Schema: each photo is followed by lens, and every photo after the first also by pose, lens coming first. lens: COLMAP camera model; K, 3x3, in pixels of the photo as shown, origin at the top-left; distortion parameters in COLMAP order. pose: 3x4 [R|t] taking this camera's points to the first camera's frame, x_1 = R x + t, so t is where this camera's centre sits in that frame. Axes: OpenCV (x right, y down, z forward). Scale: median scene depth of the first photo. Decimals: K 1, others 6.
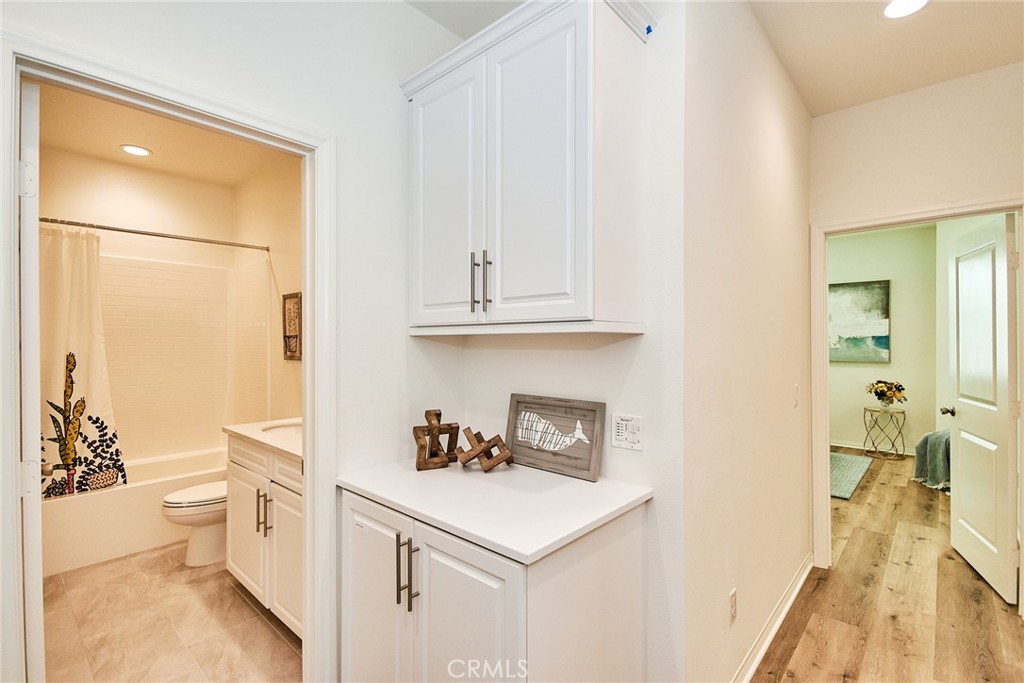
lens RADIAL K [[459.6, 0, 521.8], [0, 459.6, 340.1], [0, 0, 1]] dist [0.023525, -0.013002]
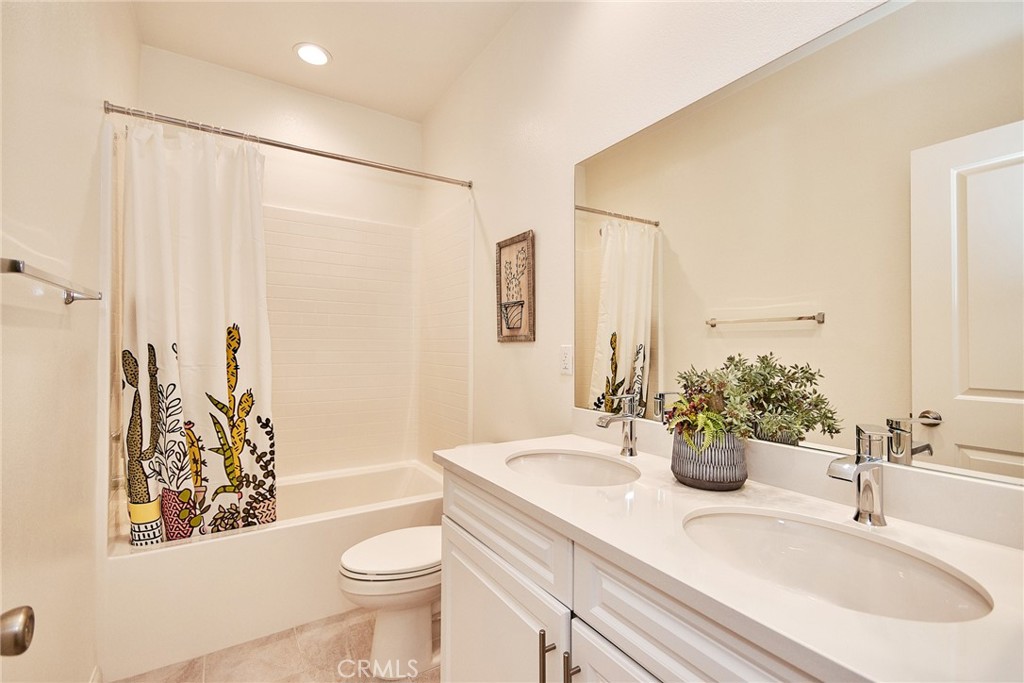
lens RADIAL K [[459.6, 0, 510.6], [0, 459.6, 344.9], [0, 0, 1]] dist [0.023525, -0.013002]
pose [[0.955504, -0.002598, -0.294966, -0.365696], [0.003341, 0.999992, 0.002016, 0.055980], [0.294959, -0.002911, 0.955506, 0.450666]]
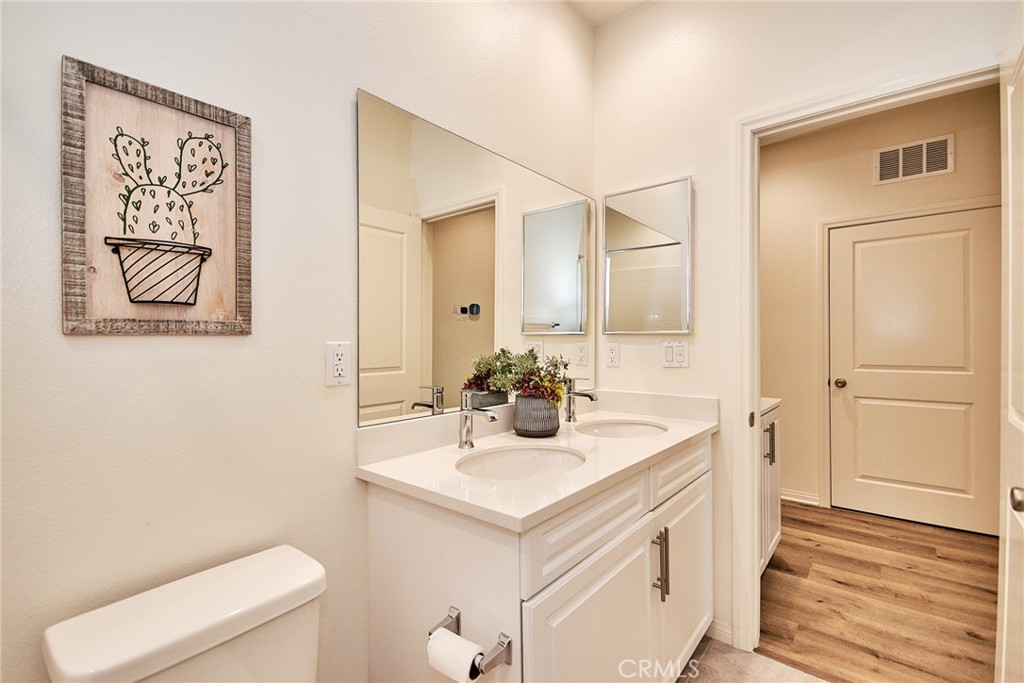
lens RADIAL K [[459.6, 0, 517.8], [0, 459.6, 341.5], [0, 0, 1]] dist [0.023525, -0.013002]
pose [[-0.039646, -0.002224, 0.999211, -0.913210], [-0.004183, 0.999989, 0.002060, 0.055314], [-0.999205, -0.004098, -0.039655, 0.933003]]
